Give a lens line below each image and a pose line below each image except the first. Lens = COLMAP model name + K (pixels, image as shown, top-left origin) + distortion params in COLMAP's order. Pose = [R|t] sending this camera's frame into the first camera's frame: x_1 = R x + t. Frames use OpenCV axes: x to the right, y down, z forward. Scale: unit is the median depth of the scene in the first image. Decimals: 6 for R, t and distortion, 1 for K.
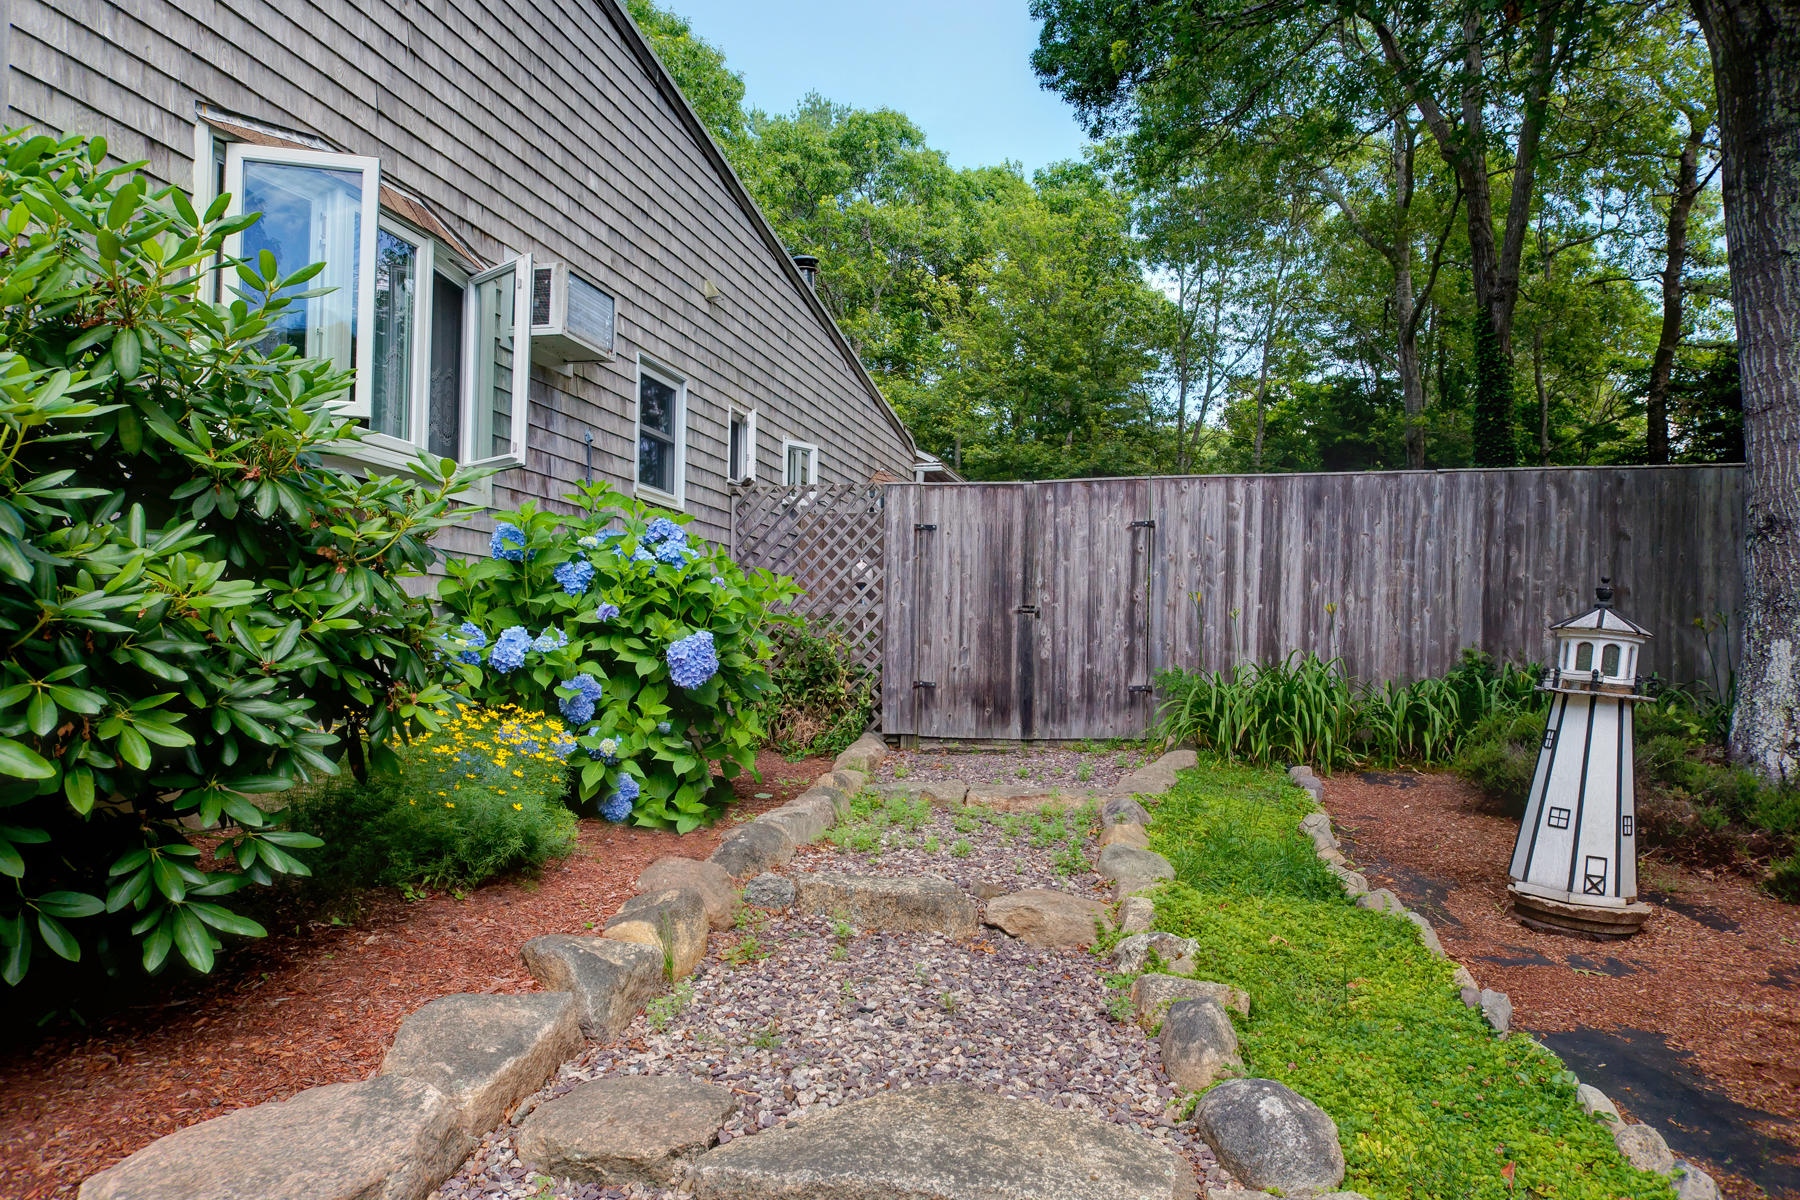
lens RADIAL K [[1232.2, 0, 900.1], [0, 1232.2, 604.9], [0, 0, 1]] dist [0.000211, 0.000035]
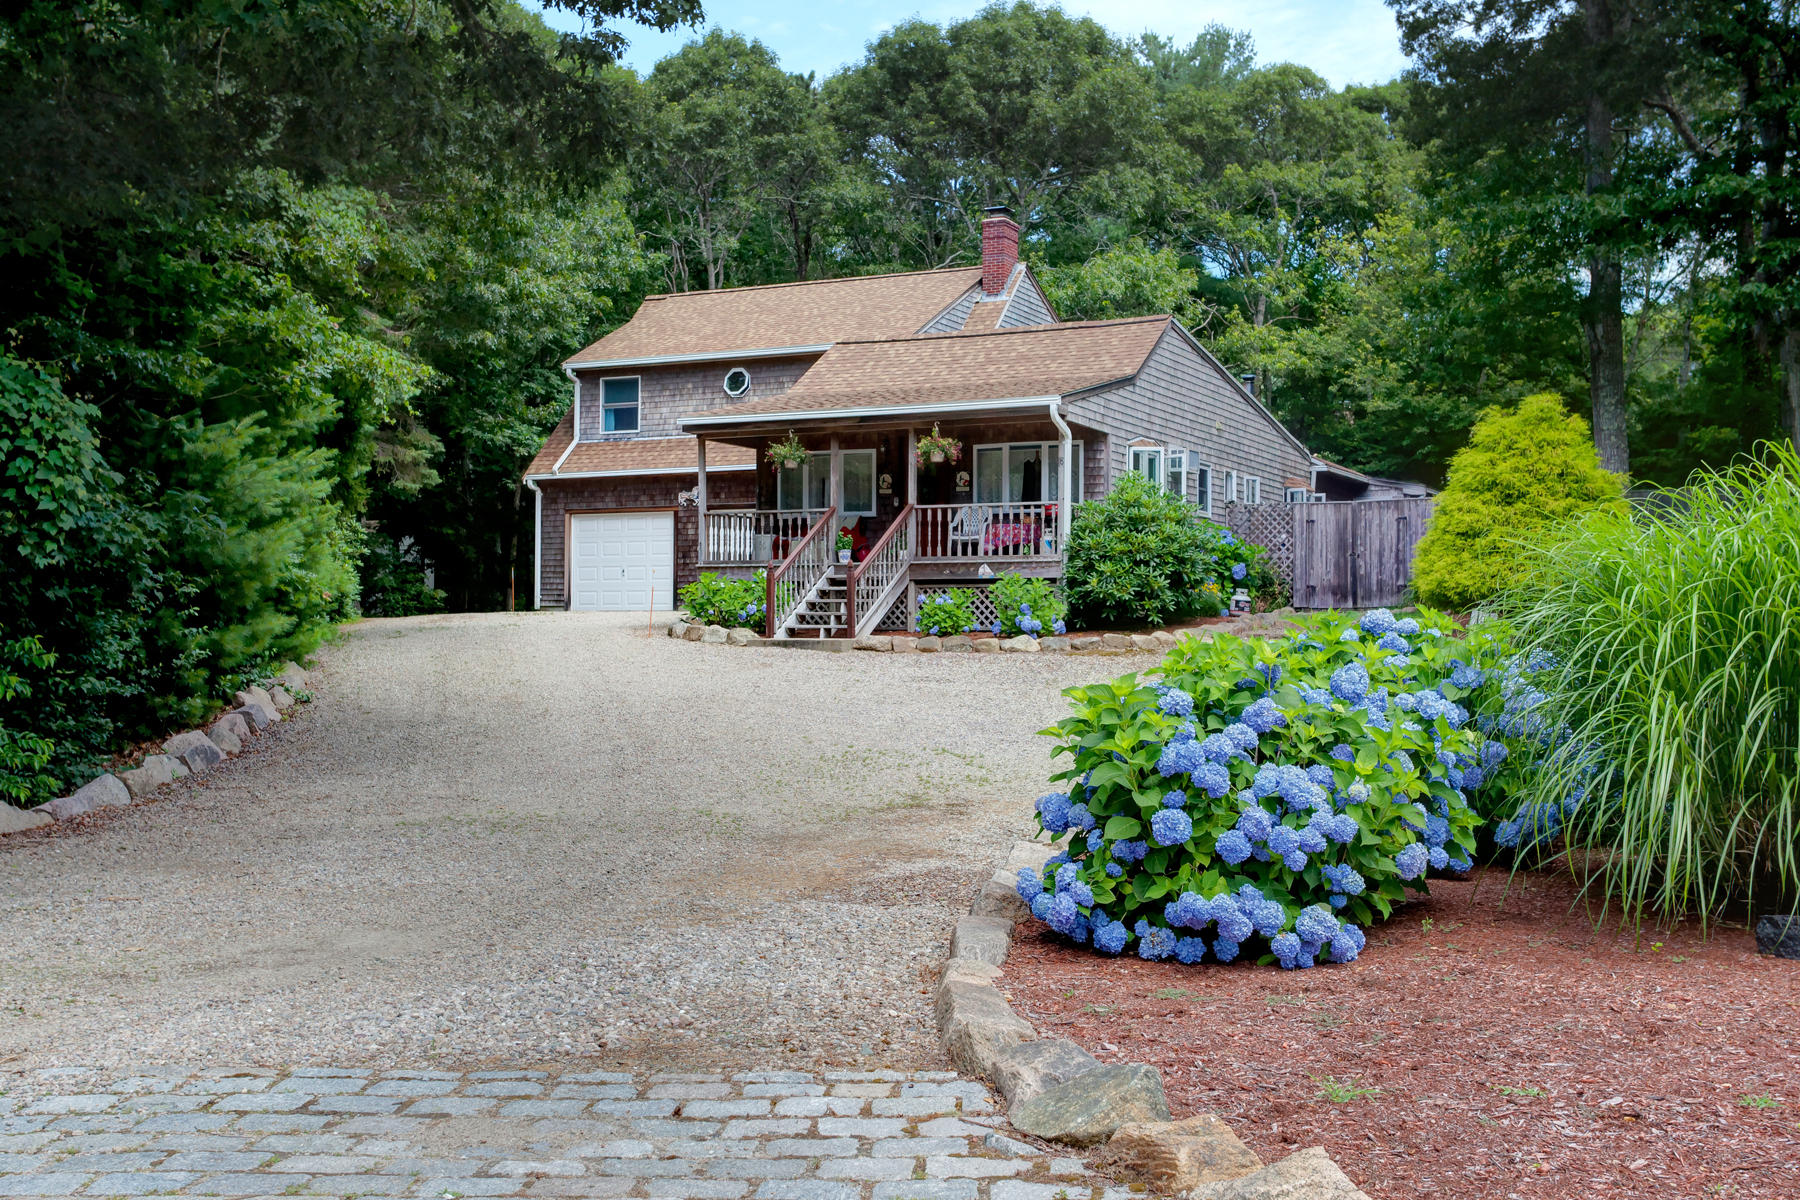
lens RADIAL K [[2021.9, 0, 899.0], [0, 2021.9, 601.3], [0, 0, 1]] dist [0.069169, 0.000766]
pose [[0.979195, -0.015964, -0.202294, 0.032403], [0.021697, 0.999422, 0.026154, -0.027428], [0.201759, -0.029999, 0.978976, -3.079085]]
